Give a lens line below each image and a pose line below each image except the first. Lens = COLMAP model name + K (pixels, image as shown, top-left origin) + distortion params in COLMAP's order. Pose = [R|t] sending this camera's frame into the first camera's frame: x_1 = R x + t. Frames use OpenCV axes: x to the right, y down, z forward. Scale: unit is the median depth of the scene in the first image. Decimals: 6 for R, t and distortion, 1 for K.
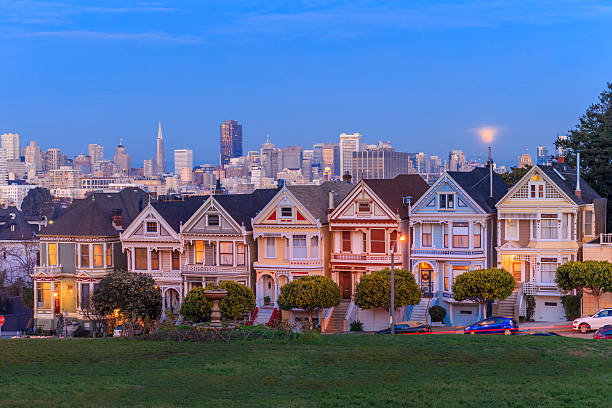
lens RADIAL K [[1172.5, 0, 298.0], [0, 1172.5, 203.9], [0, 0, 1]] dist [0.091613, -0.003212]
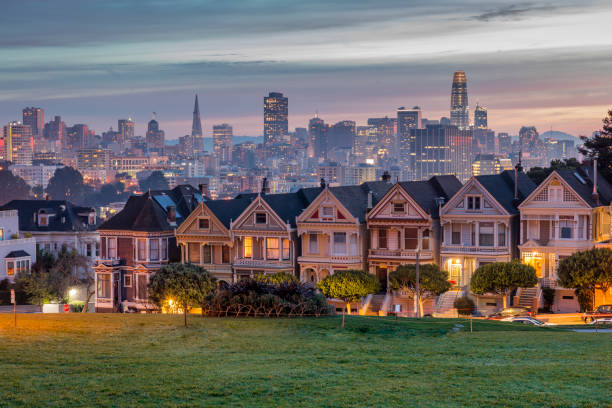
lens RADIAL K [[1417.1, 0, 297.6], [0, 1417.1, 182.5], [0, 0, 1]] dist [0.150224, 0.202893]
pose [[0.999163, 0.004841, -0.040610, 0.015372], [-0.004703, 0.999983, 0.003489, -0.024363], [0.040626, -0.003295, 0.999169, -0.319271]]
